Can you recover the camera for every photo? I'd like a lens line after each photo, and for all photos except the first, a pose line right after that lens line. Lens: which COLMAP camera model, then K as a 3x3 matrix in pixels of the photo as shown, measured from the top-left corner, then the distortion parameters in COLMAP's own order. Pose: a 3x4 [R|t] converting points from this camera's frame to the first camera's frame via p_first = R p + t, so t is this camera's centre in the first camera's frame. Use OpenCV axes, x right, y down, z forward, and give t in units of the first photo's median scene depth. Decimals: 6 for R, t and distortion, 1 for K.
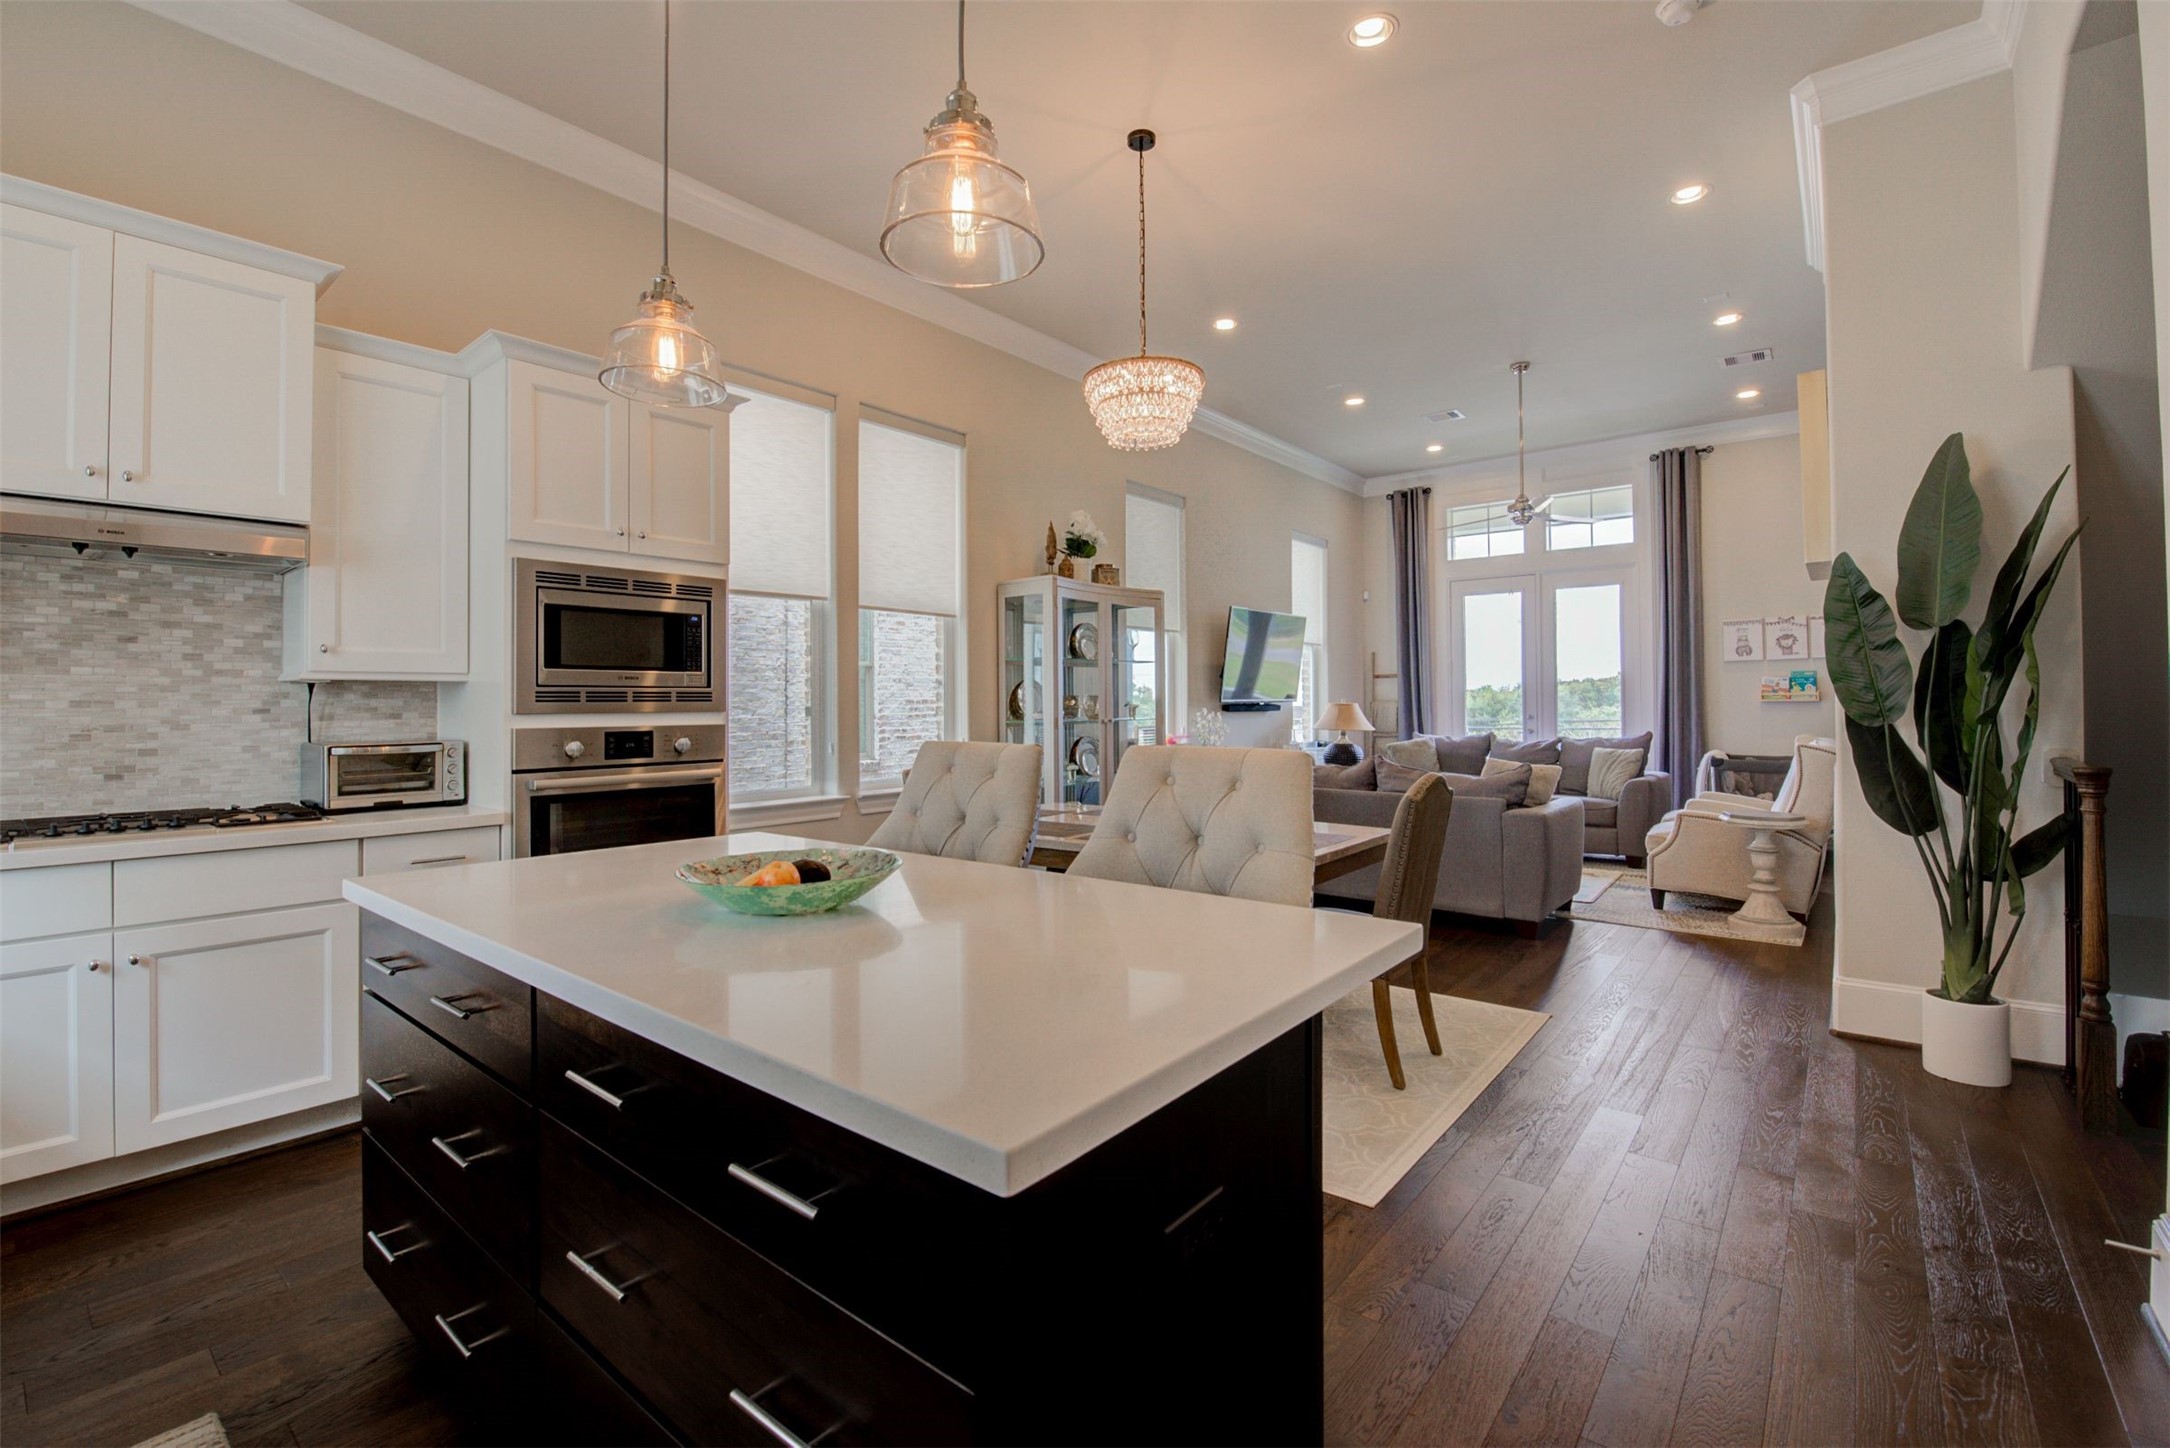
lens RADIAL K [[945.3, 0, 1088.3], [0, 945.3, 691.7], [0, 0, 1]] dist [0.002171, -0.010220]
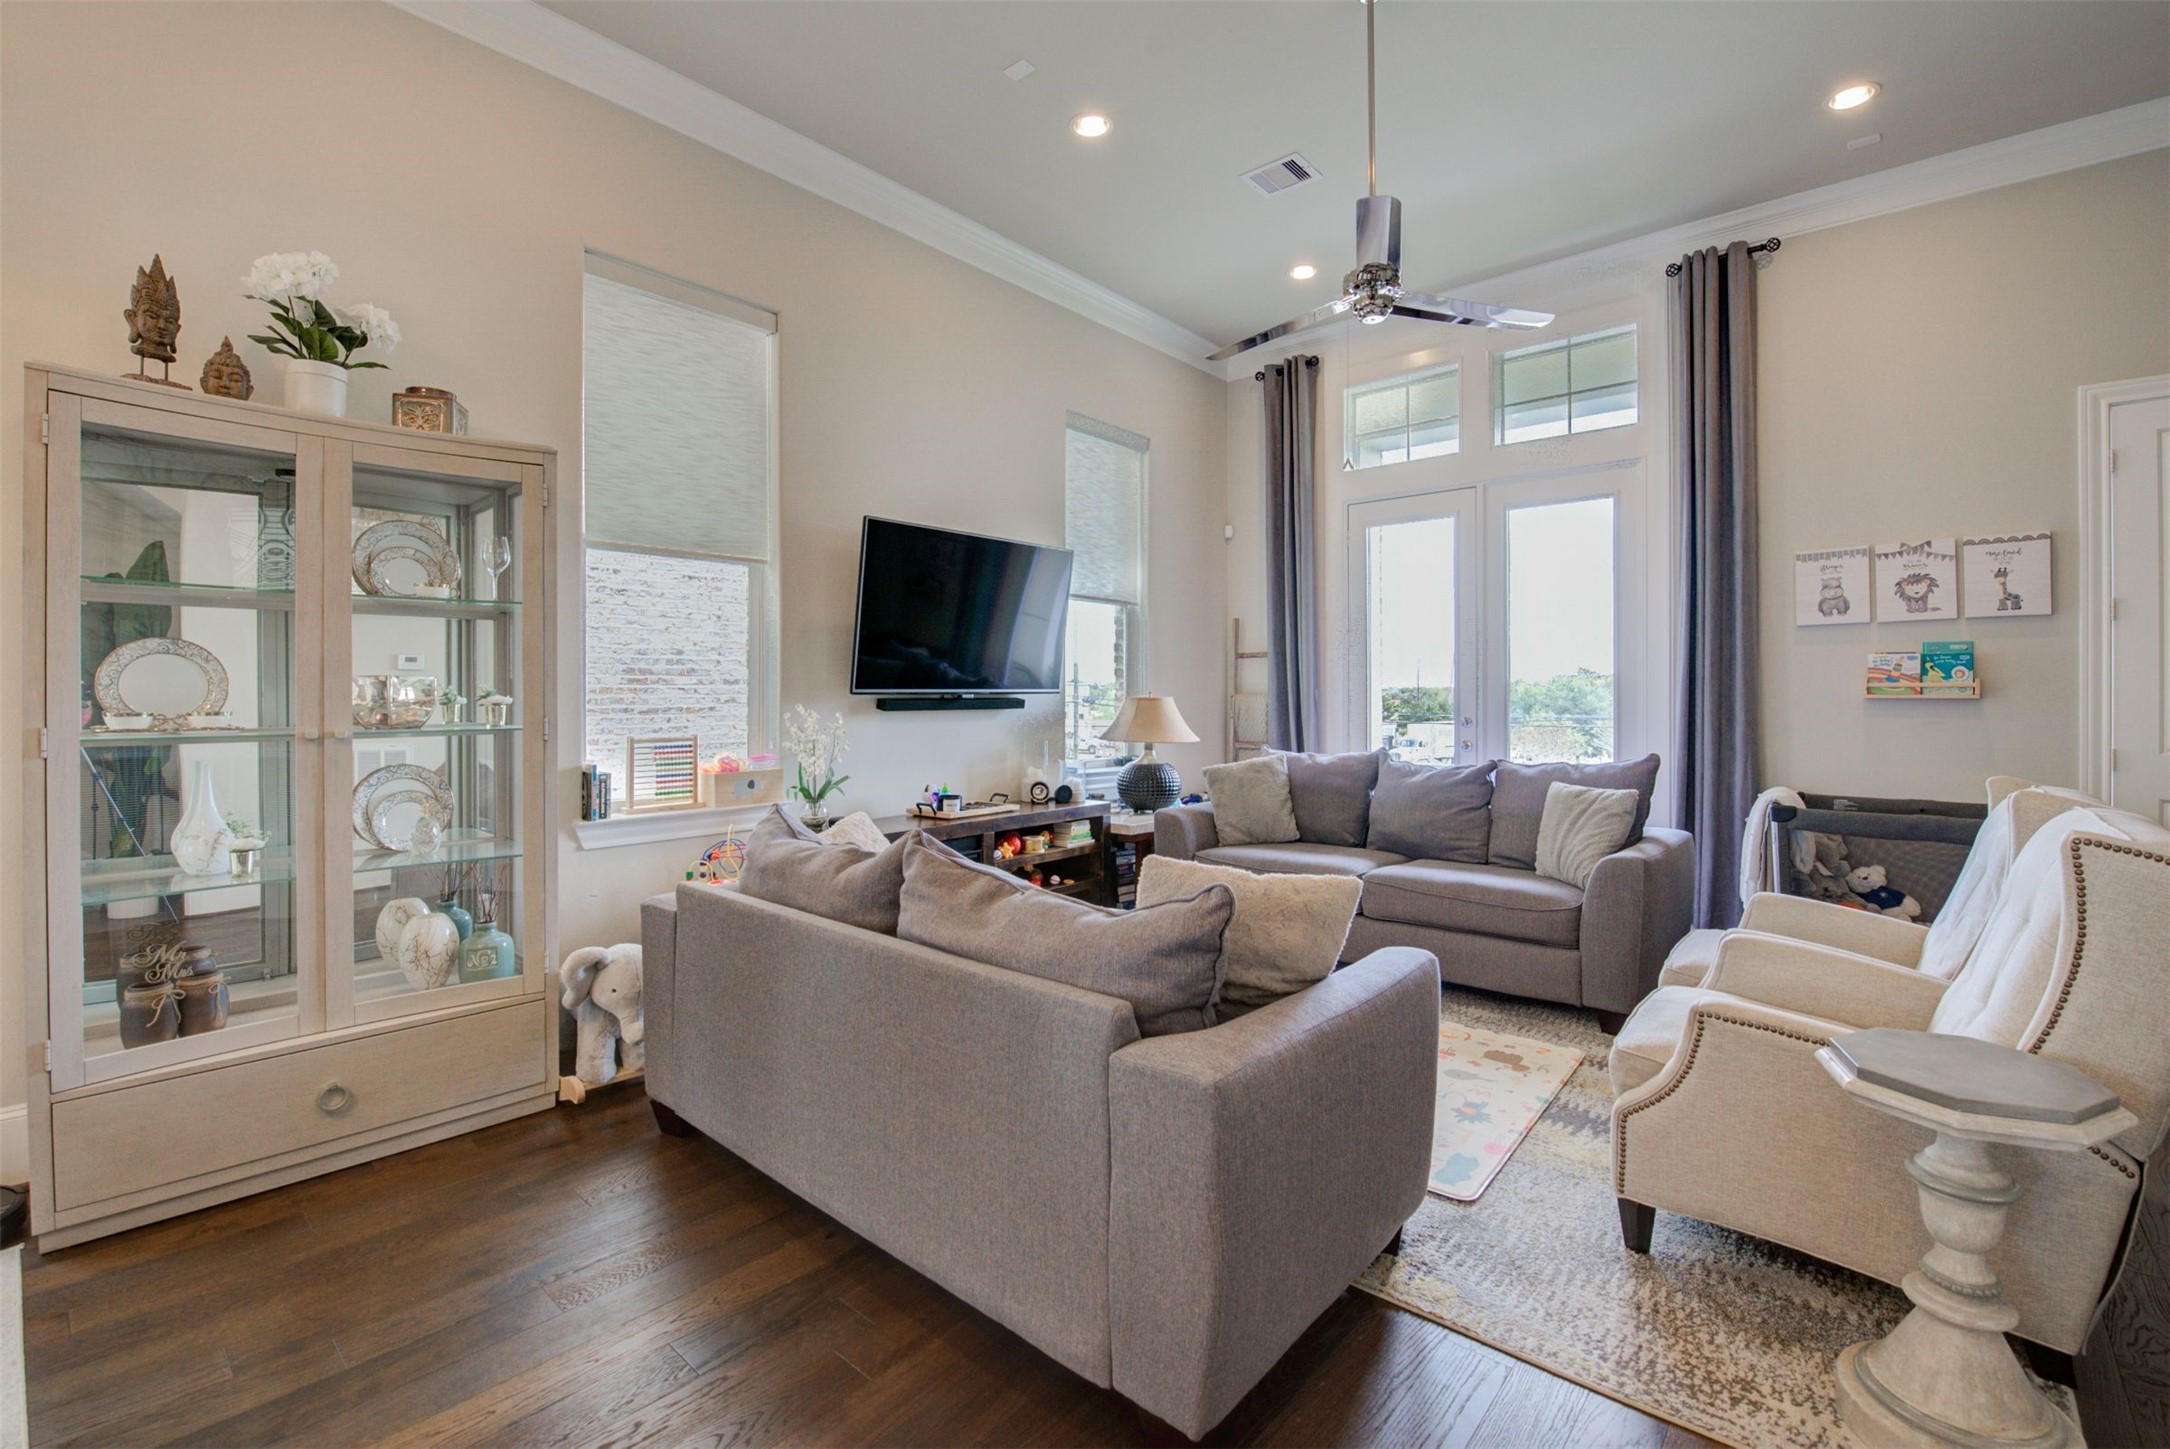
lens RADIAL K [[958.1, 0, 1080.7], [0, 958.1, 693.3], [0, 0, 1]] dist [0.000952, -0.012132]
pose [[0.999481, 0.006628, -0.031528, 0.774552], [-0.006308, 0.999928, 0.010248, 0.012227], [0.031593, -0.010044, 0.999450, 1.215226]]
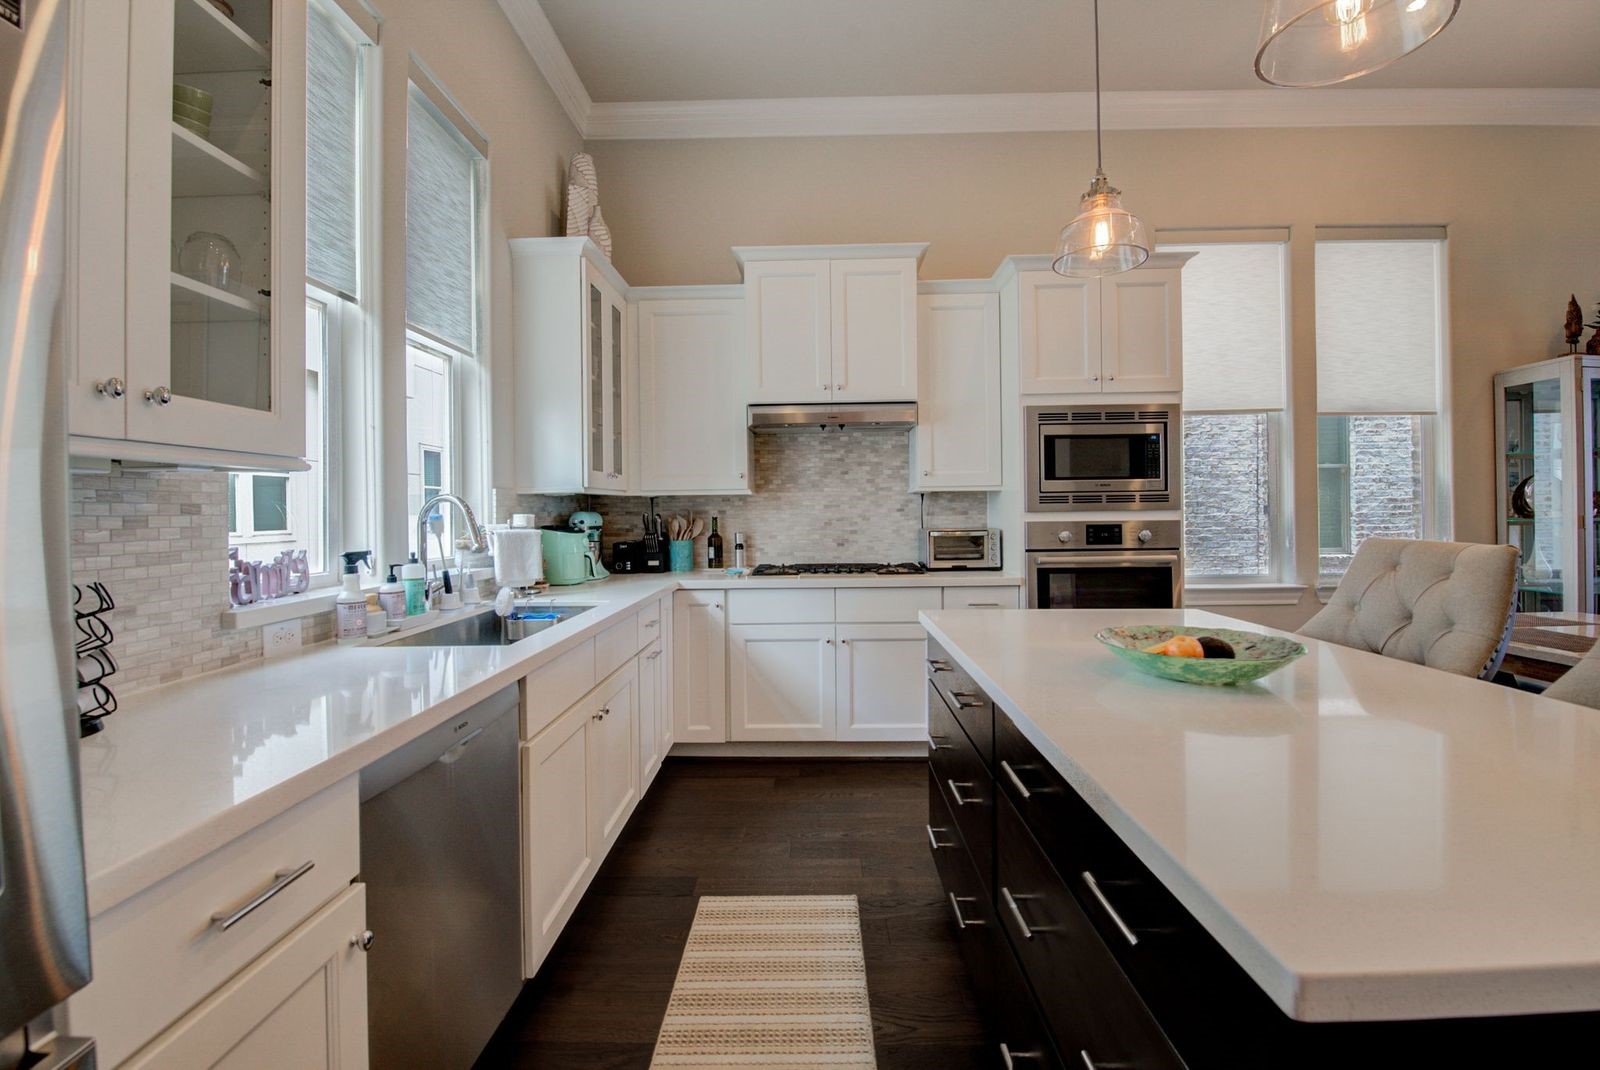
lens RADIAL K [[697.0, 0, 802.4], [0, 697.0, 511.2], [0, 0, 1]] dist [0.002171, -0.010220]
pose [[0.614868, -0.000543, -0.788630, 0.036353], [0.018126, 0.999745, 0.013445, 0.001522], [0.788422, -0.022562, 0.614721, 0.047035]]
